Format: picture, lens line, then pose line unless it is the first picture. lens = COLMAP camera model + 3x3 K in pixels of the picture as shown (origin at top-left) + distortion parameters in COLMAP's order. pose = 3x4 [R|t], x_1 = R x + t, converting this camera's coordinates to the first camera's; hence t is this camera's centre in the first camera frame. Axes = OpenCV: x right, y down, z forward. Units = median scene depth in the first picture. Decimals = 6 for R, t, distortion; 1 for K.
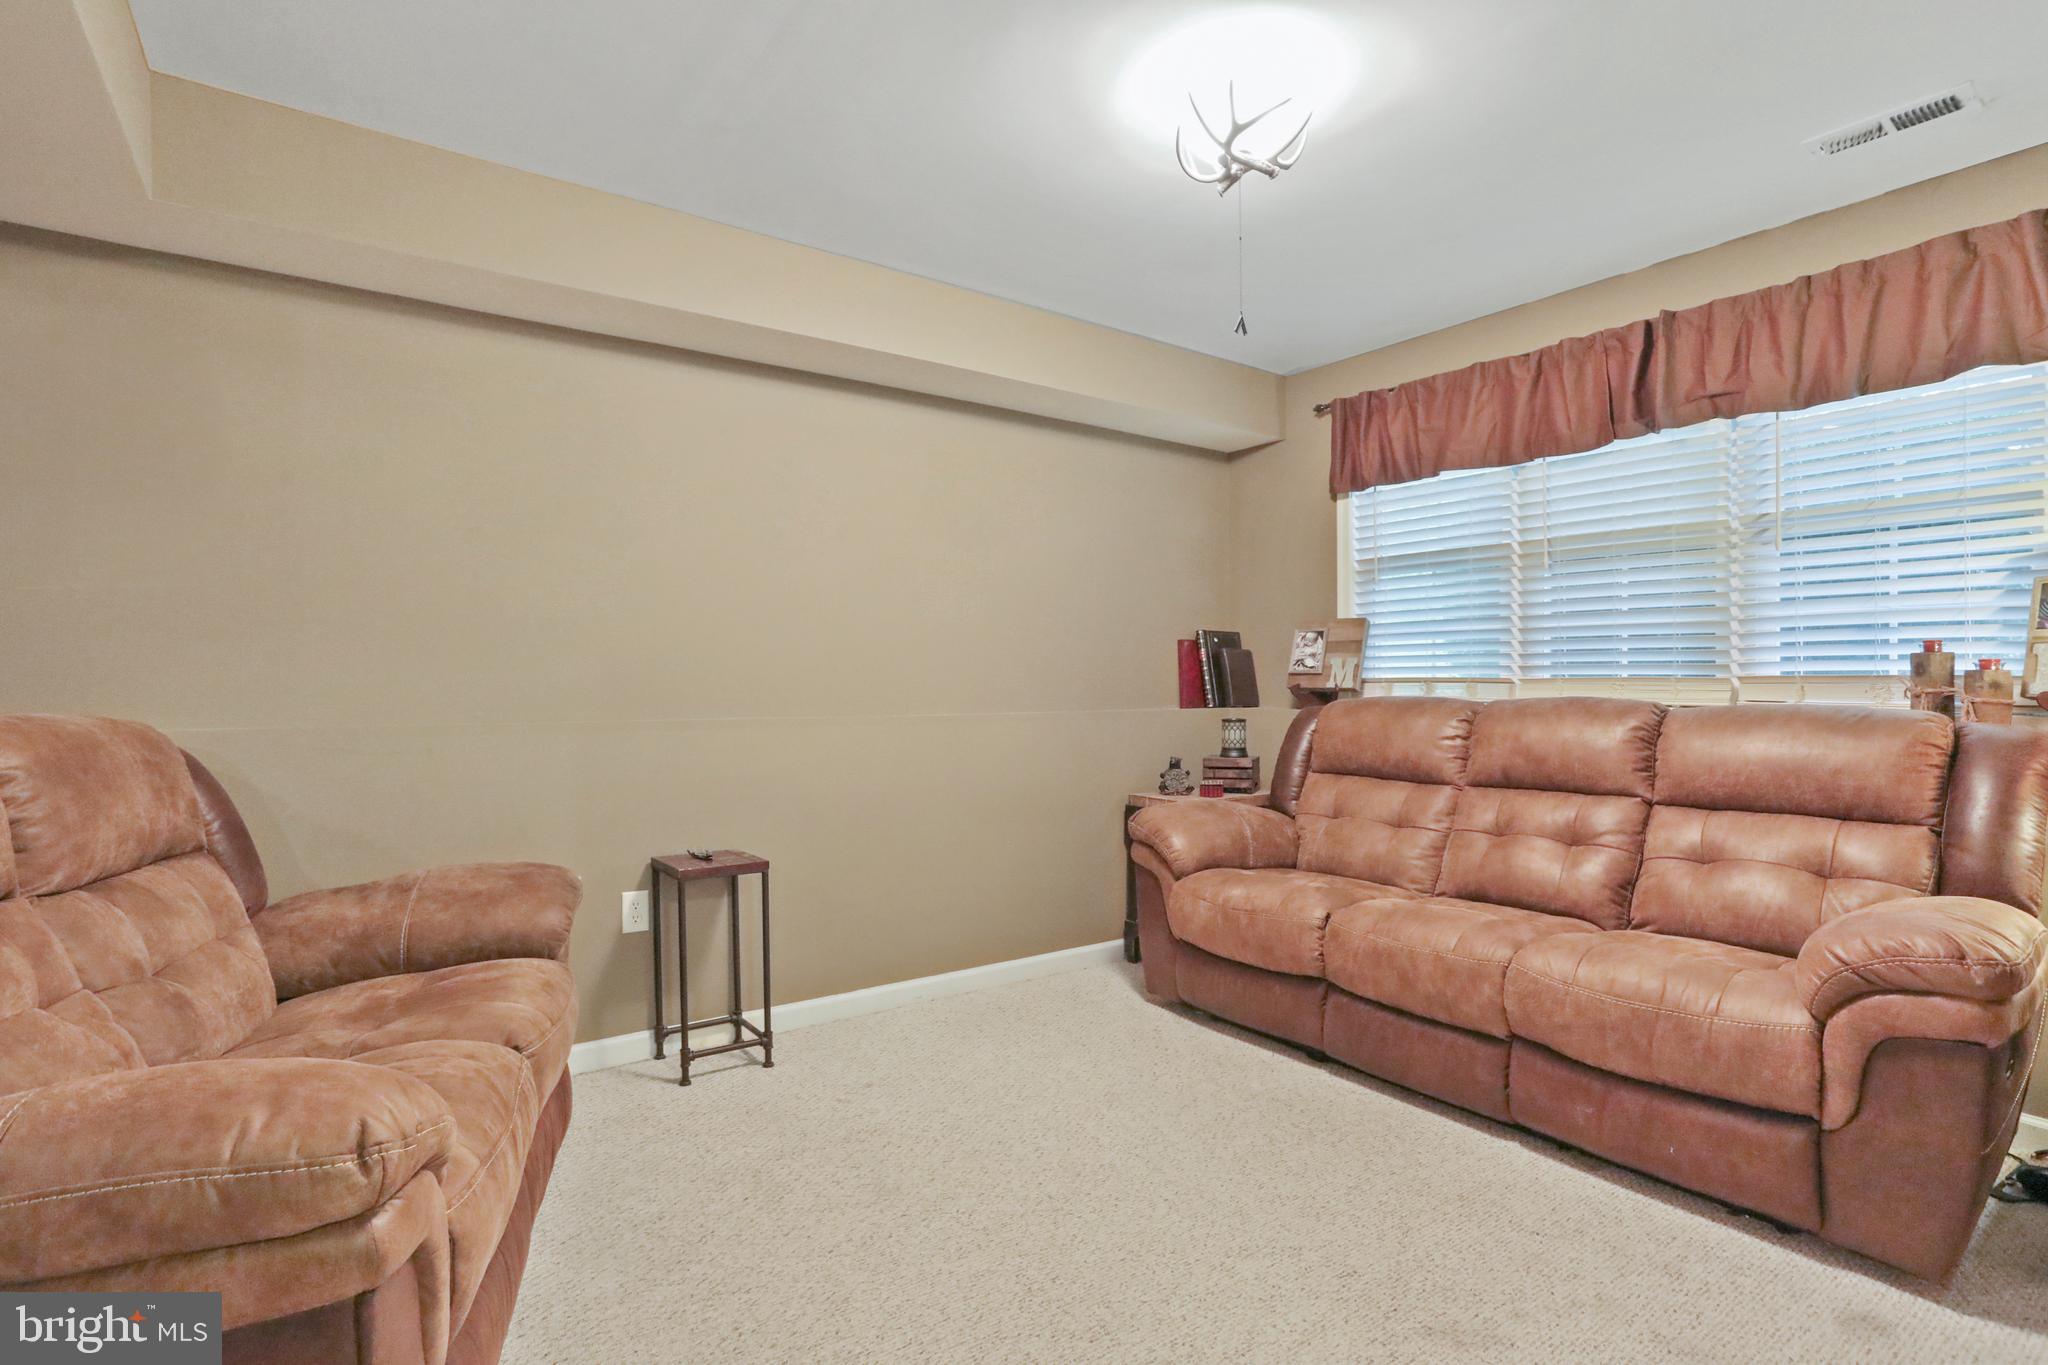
lens RADIAL K [[1009.8, 0, 1018.7], [0, 1009.8, 694.6], [0, 0, 1]] dist [-0.061553, 0.033456]
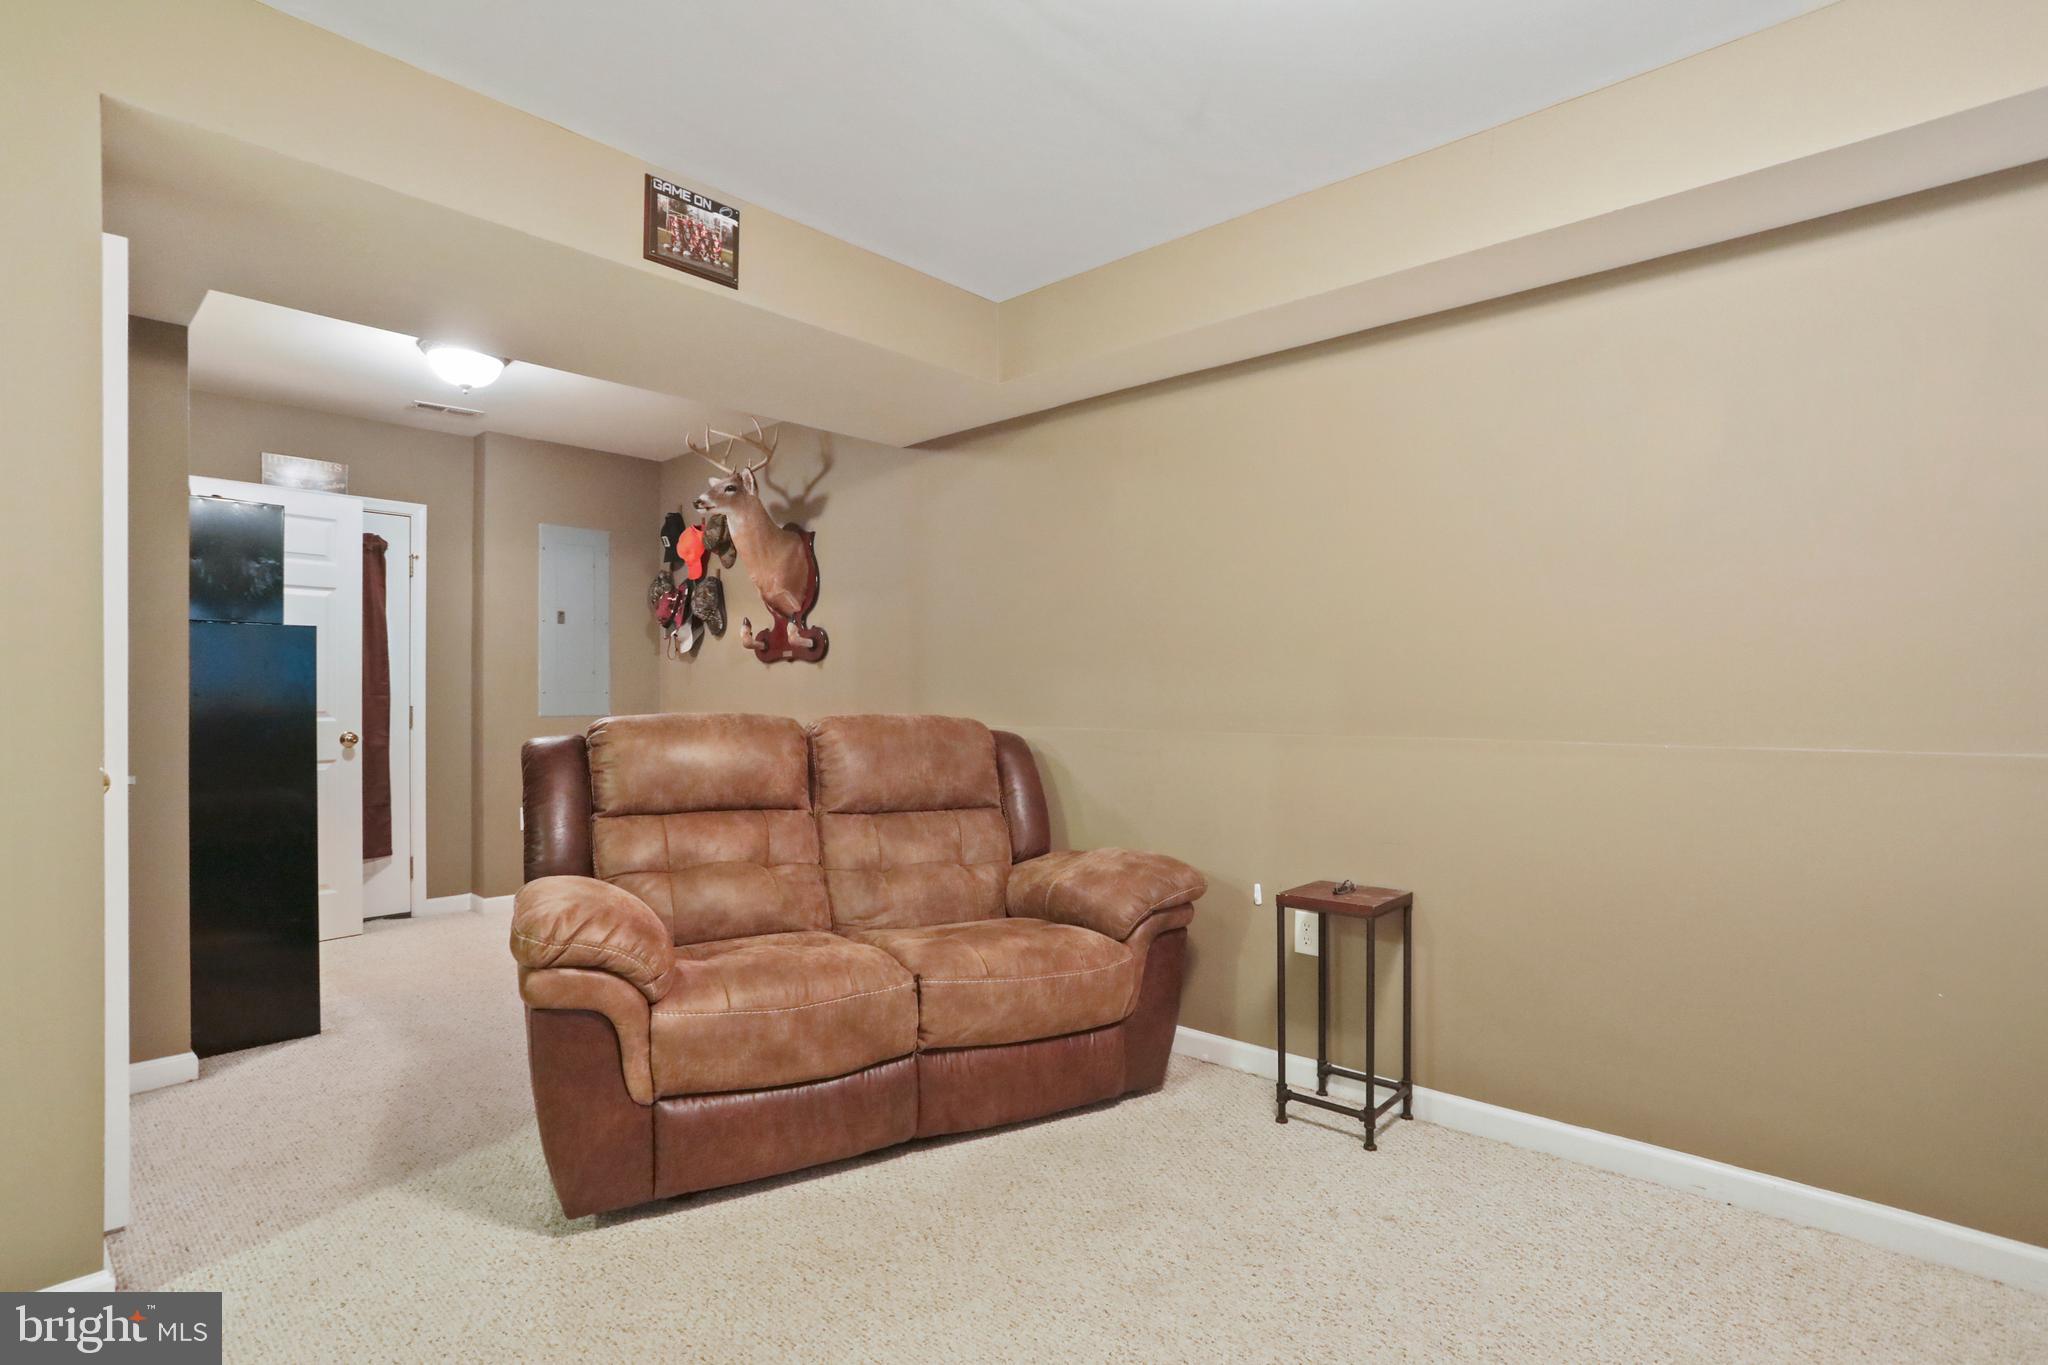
lens RADIAL K [[1009.8, 0, 1018.7], [0, 1009.8, 694.6], [0, 0, 1]] dist [-0.061553, 0.033456]
pose [[0.197173, -0.002511, -0.980365, 0.508462], [-0.009084, 0.999949, -0.004389, -0.005788], [0.980327, 0.009771, 0.197140, 0.533202]]
